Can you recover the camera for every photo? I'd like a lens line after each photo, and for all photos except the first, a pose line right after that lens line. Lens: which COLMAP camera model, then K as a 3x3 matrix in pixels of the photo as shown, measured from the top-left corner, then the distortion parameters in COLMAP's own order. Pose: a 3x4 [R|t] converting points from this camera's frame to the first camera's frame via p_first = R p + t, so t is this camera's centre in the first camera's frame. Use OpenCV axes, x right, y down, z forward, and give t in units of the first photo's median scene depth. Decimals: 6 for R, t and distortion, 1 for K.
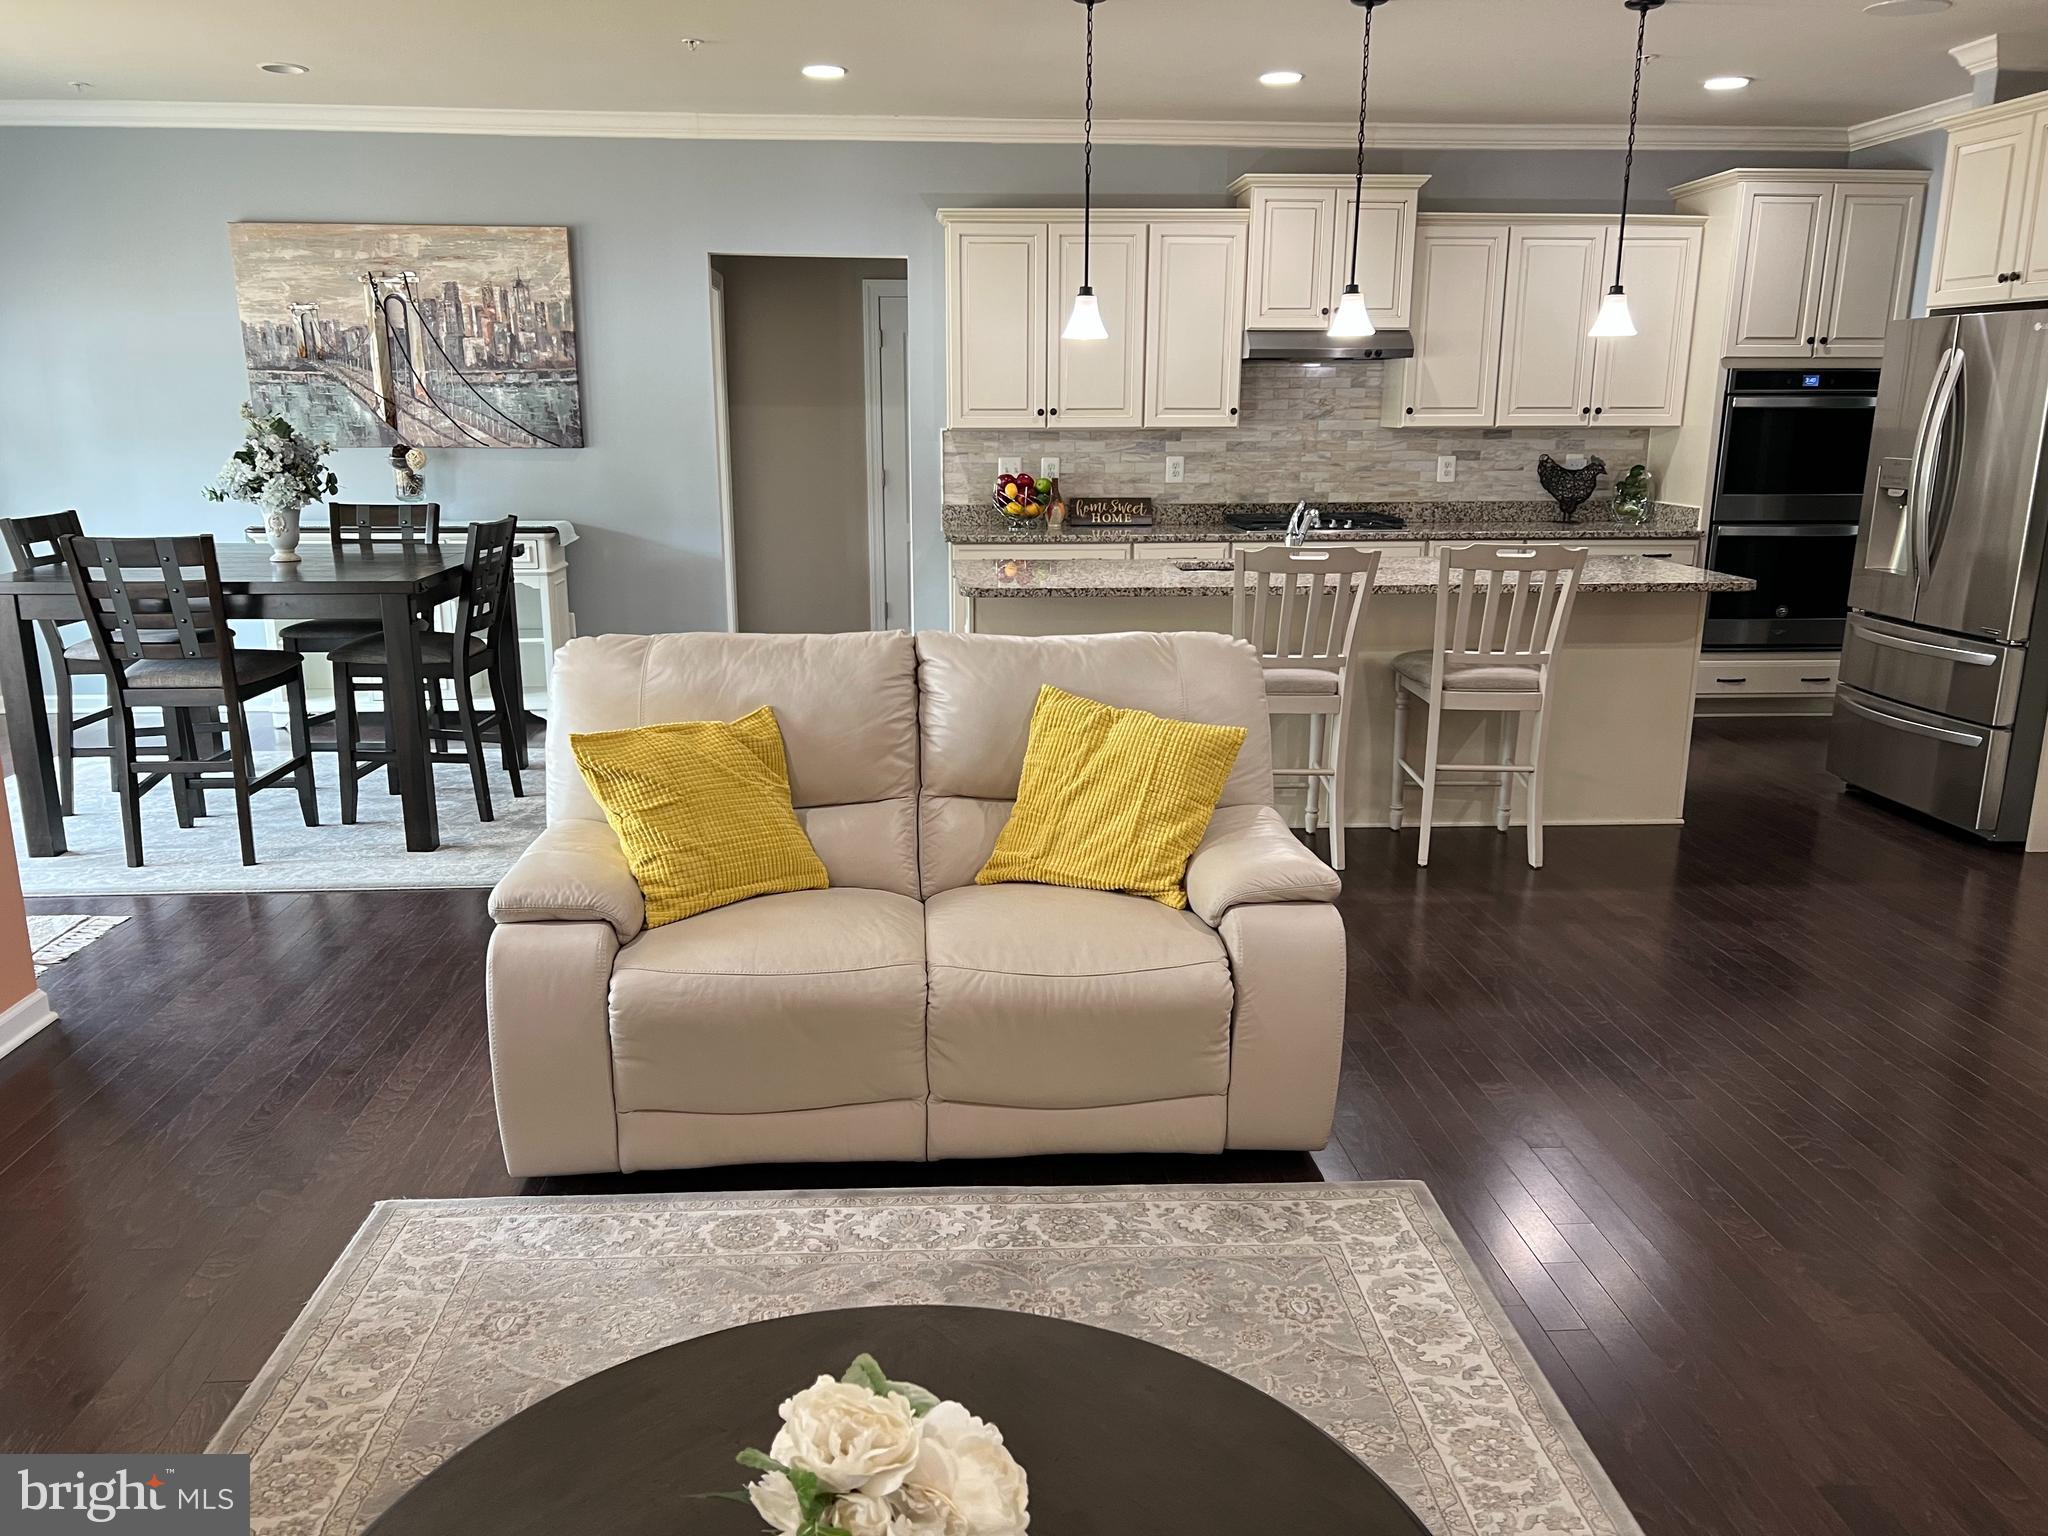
lens RADIAL K [[1548.2, 0, 1009.3], [0, 1548.2, 781.2], [0, 0, 1]] dist [0.059123, -0.059375]
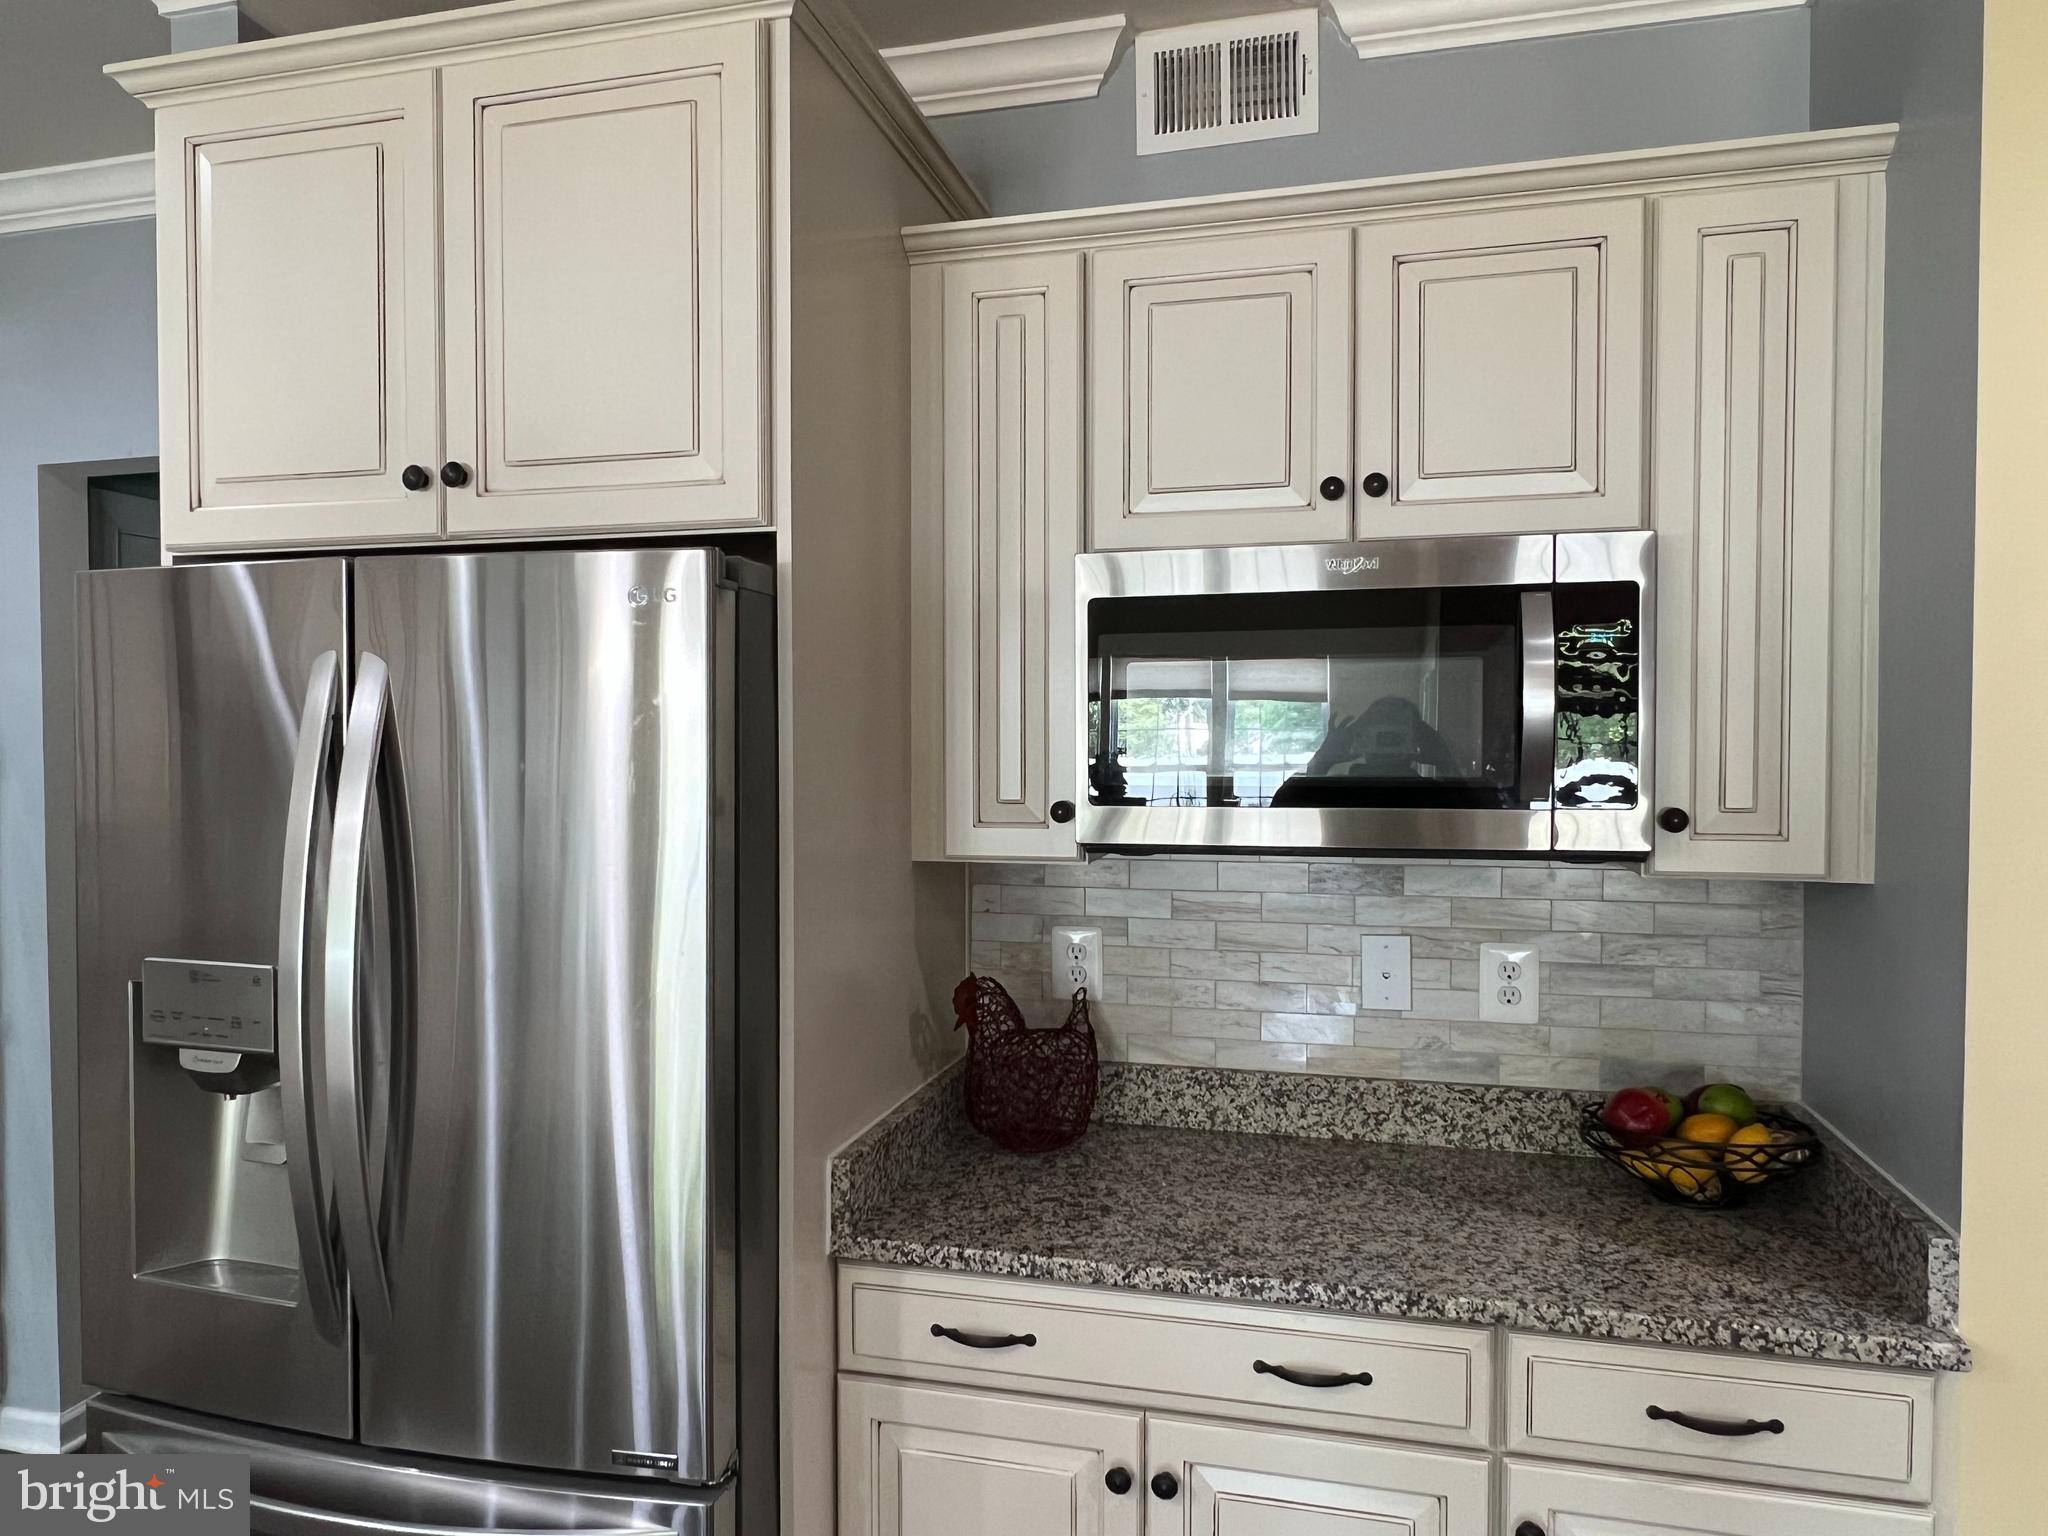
lens RADIAL K [[1364.9, 0, 1008.7], [0, 1364.9, 780.4], [0, 0, 1]] dist [0.007503, -0.007800]
pose [[0.321140, -0.029629, 0.946568, 0.272719], [0.224607, 0.973376, -0.045733, -0.151257], [-0.920011, 0.227293, 0.319245, 0.582816]]
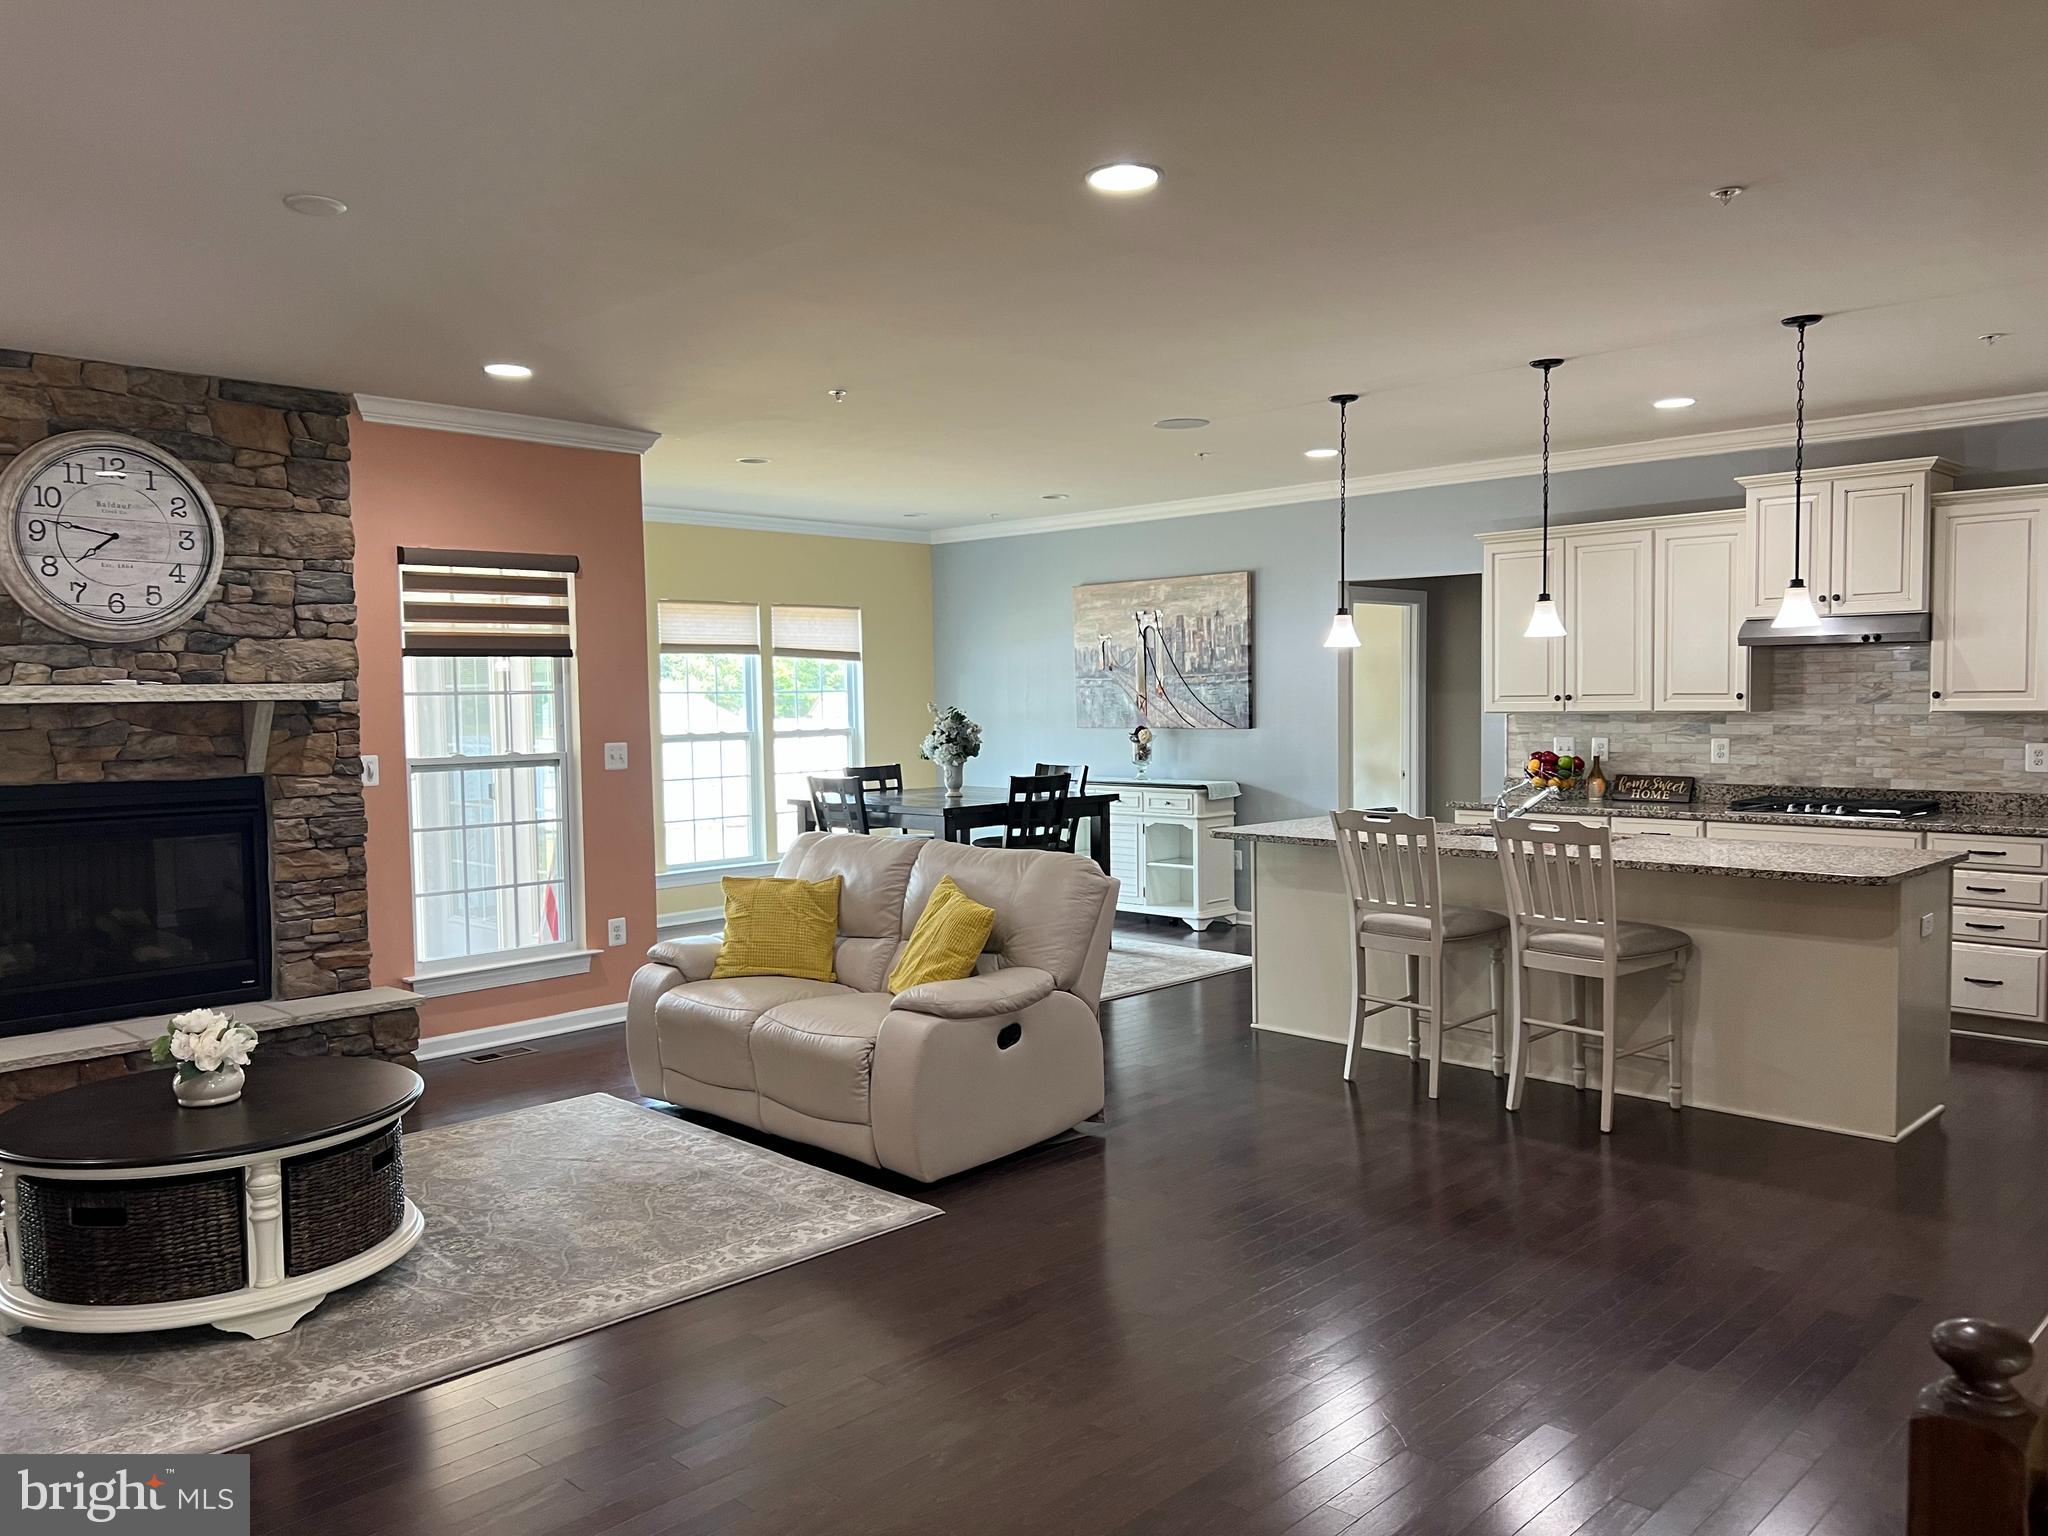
lens RADIAL K [[1548.2, 0, 1035.8], [0, 1548.2, 777.2], [0, 0, 1]] dist [0.059123, -0.059375]
pose [[0.672361, 0.029155, -0.739649, 0.600888], [-0.160100, 0.981300, -0.106855, -0.002829], [0.722703, 0.190263, 0.664456, -0.002907]]
